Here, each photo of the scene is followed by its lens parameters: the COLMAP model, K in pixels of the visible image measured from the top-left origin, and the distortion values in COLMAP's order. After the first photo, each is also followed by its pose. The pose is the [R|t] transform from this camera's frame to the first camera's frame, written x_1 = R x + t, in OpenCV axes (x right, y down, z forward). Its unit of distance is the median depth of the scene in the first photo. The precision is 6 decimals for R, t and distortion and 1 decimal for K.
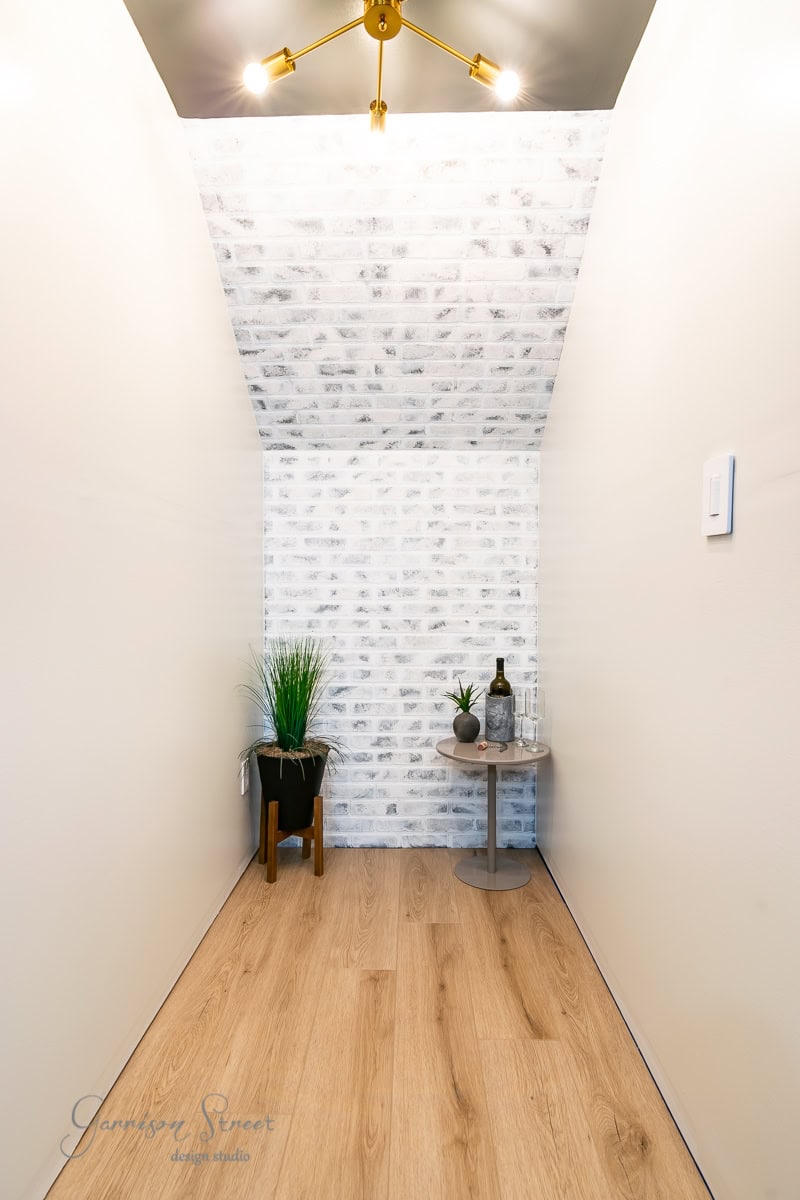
lens RADIAL K [[583.6, 0, 401.0], [0, 583.6, 587.8], [0, 0, 1]] dist [-0.005998, 0.000949]
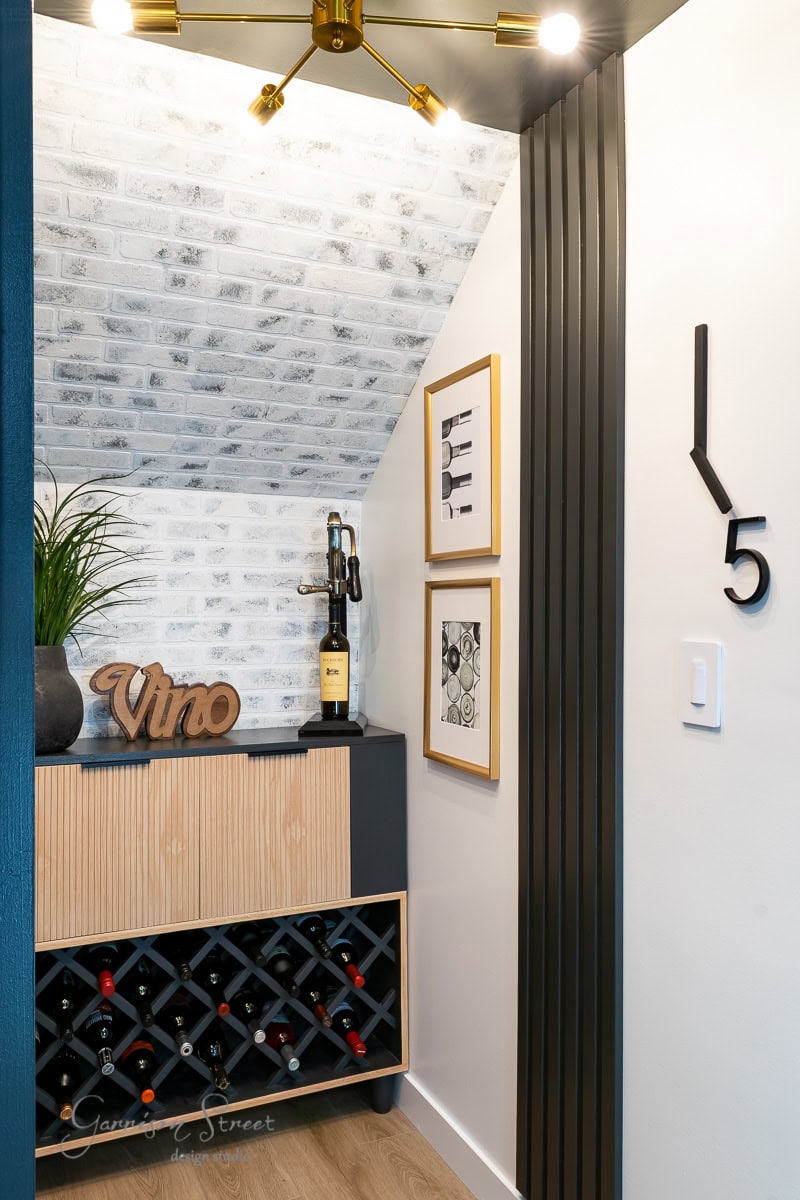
lens RADIAL K [[924.6, 0, 407.6], [0, 924.6, 601.5], [0, 0, 1]] dist [0.009331, -0.002762]
pose [[0.896293, -0.000085, 0.443462, -0.250288], [-0.005715, 0.999915, 0.011742, -0.143874], [-0.443425, -0.013059, 0.896216, -0.054701]]
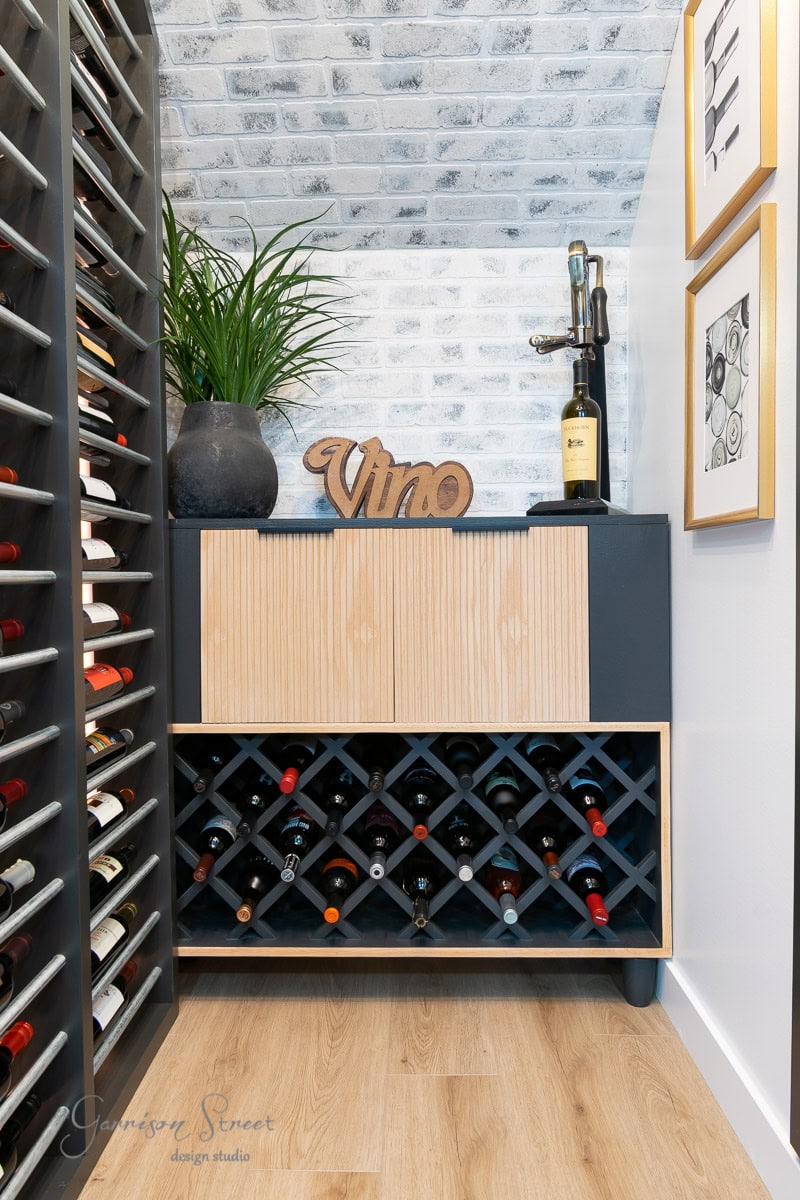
lens RADIAL K [[830.8, 0, 399.2], [0, 830.8, 594.5], [0, 0, 1]] dist [-0.006059, 0.005600]
pose [[0.999905, -0.013398, -0.003122, 0.013710], [0.013514, 0.999072, 0.040890, 0.078050], [0.002572, -0.040928, 0.999159, 0.206742]]
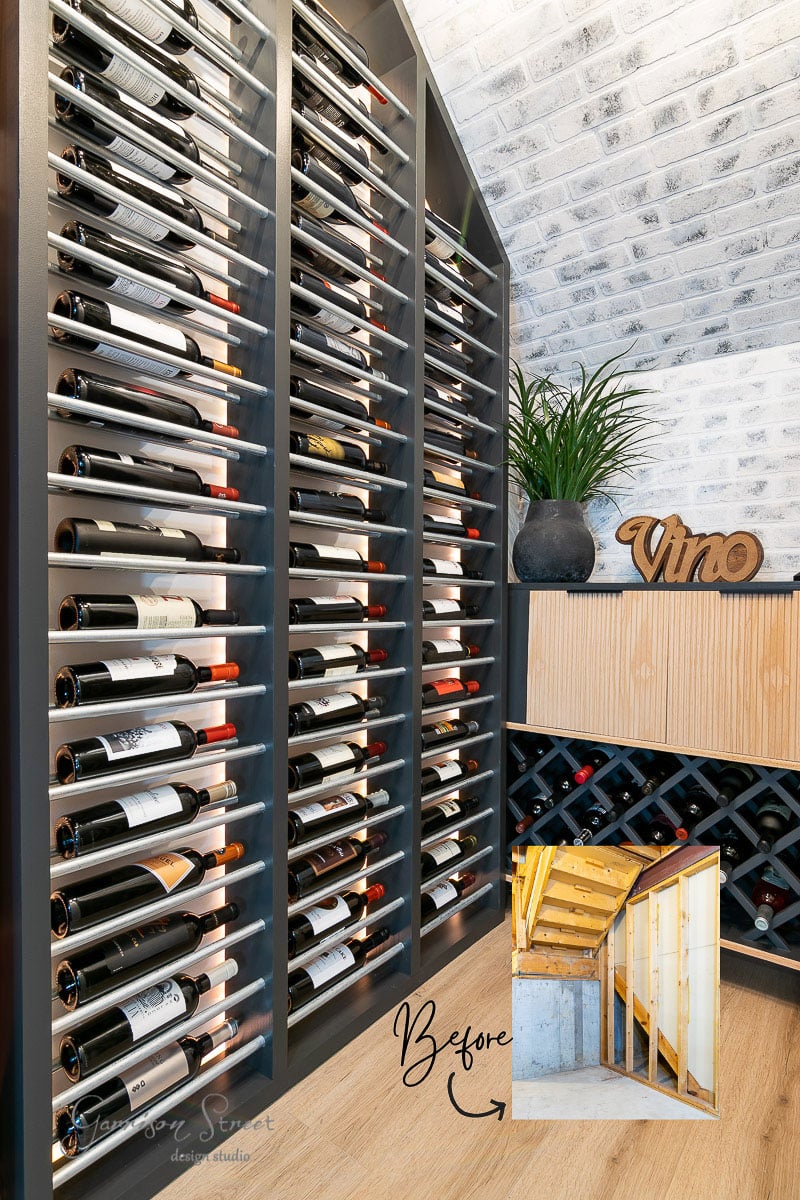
lens RADIAL K [[650.2, 0, 391.8], [0, 650.2, 609.7], [0, 0, 1]] dist [-0.006628, 0.002037]
pose [[0.799964, 0.012555, -0.599916, 0.208507], [0.002554, 0.999701, 0.024328, 0.050486], [0.600042, -0.020993, 0.799693, 0.168595]]
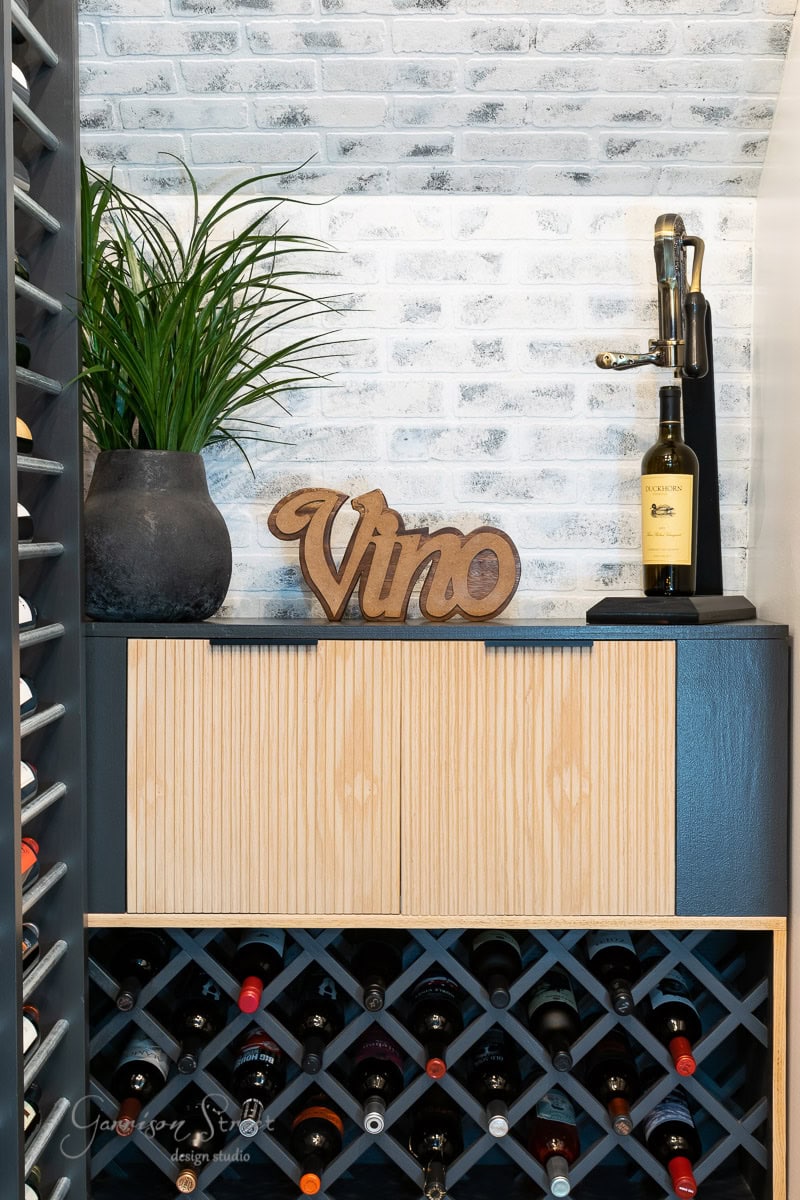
lens RADIAL K [[1830.1, 0, 399.9], [0, 1830.1, 600.1], [0, 0, 1]] dist [0.010802, 0.000000]
pose [[0.999900, -0.002893, 0.013807, -0.011788], [0.002056, 0.998179, 0.060289, -0.053878], [-0.013957, -0.060255, 0.998085, -0.227784]]
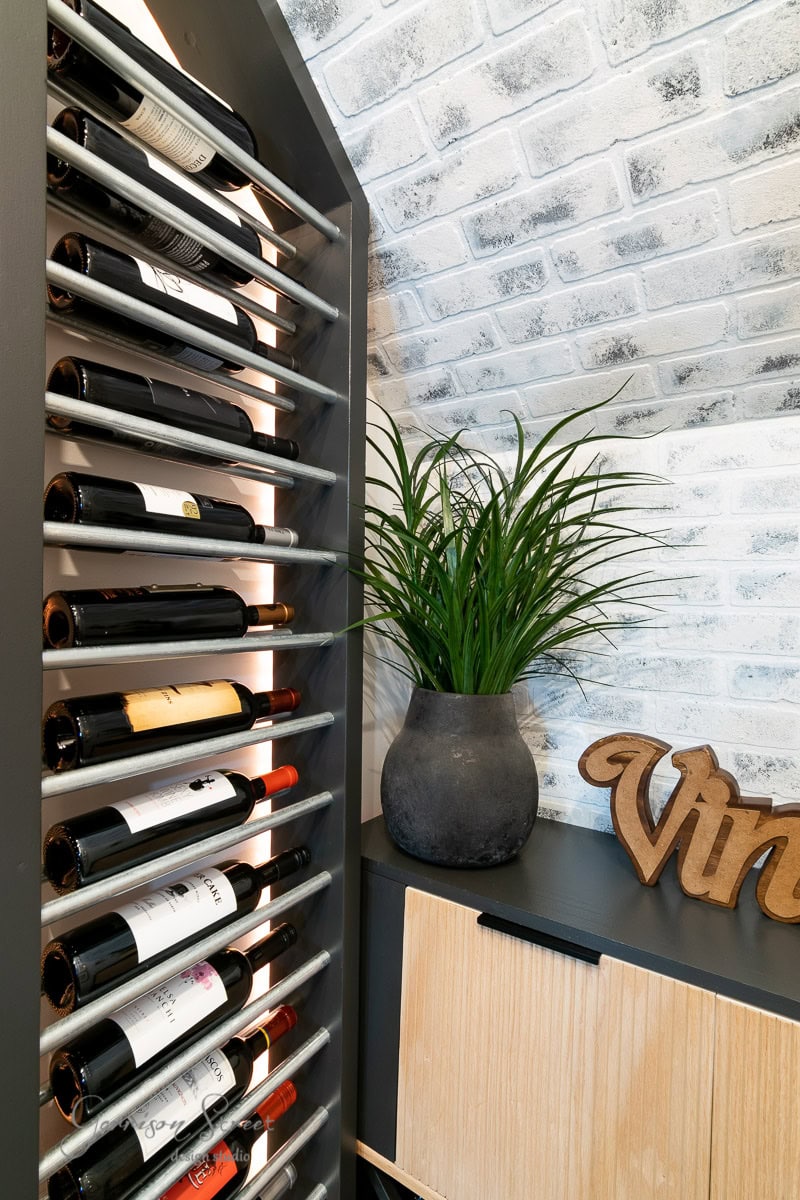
lens RADIAL K [[595.9, 0, 397.8], [0, 595.9, 602.9], [0, 0, 1]] dist [-0.003243, 0.001723]
pose [[0.842080, 0.019678, -0.538994, 0.028331], [-0.007738, 0.999672, 0.024407, -0.153260], [0.539298, -0.016382, 0.841956, 0.667732]]
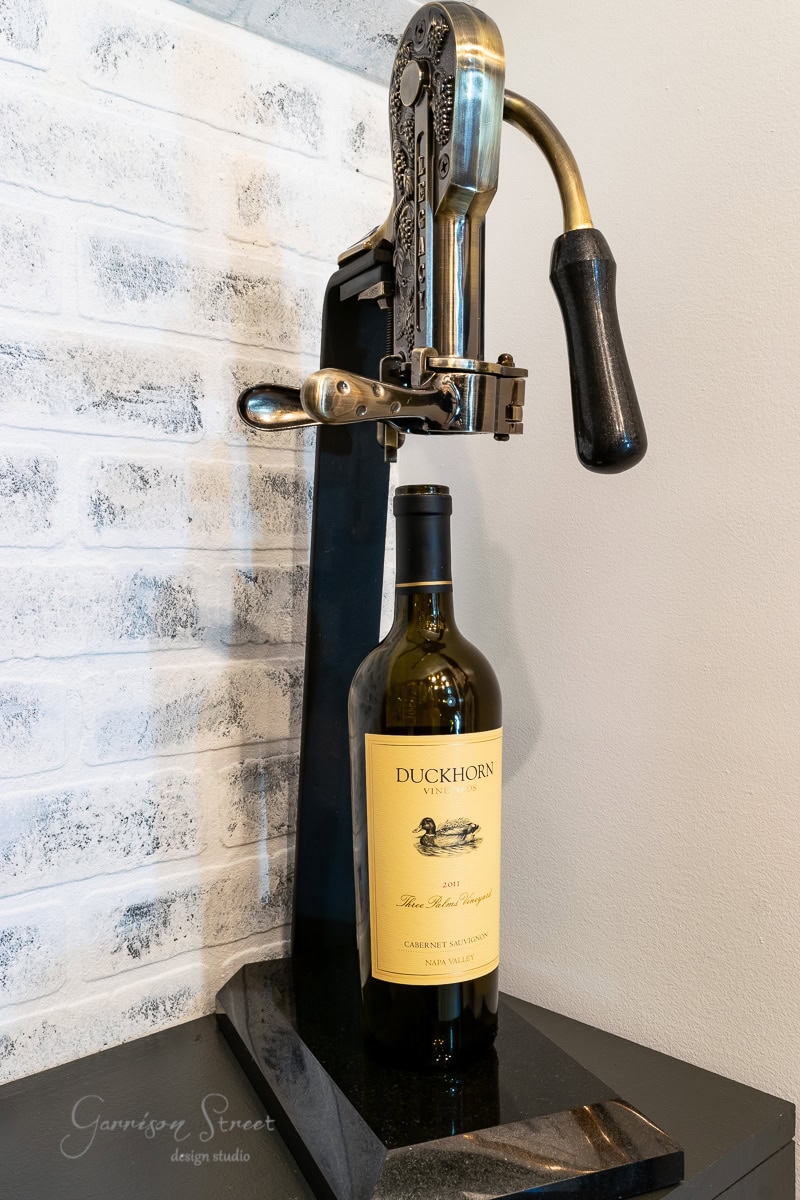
lens RADIAL K [[1081.6, 0, 387.4], [0, 1081.6, 599.6], [0, 0, 1]] dist [-0.004308, 0.013838]
pose [[0.730523, -0.030262, 0.682217, -0.004564], [-0.017459, 0.997863, 0.062959, -0.114260], [-0.682665, -0.057904, 0.728434, 0.867242]]
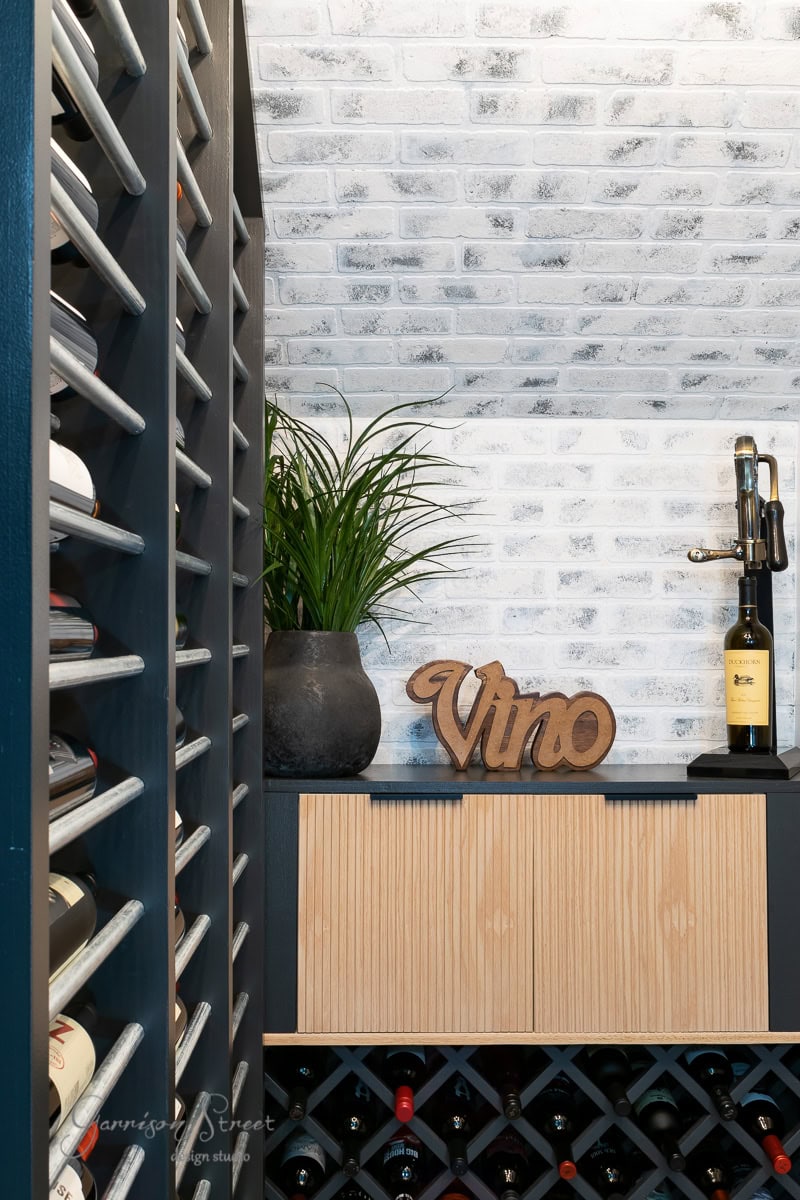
lens RADIAL K [[1250.4, 0, 408.1], [0, 1250.4, 599.2], [0, 0, 1]] dist [-0.006232, 0.000000]
pose [[0.999224, -0.001223, 0.039376, -0.131064], [0.001460, 0.999981, -0.006009, -0.100792], [-0.039368, 0.006062, 0.999206, 0.016982]]
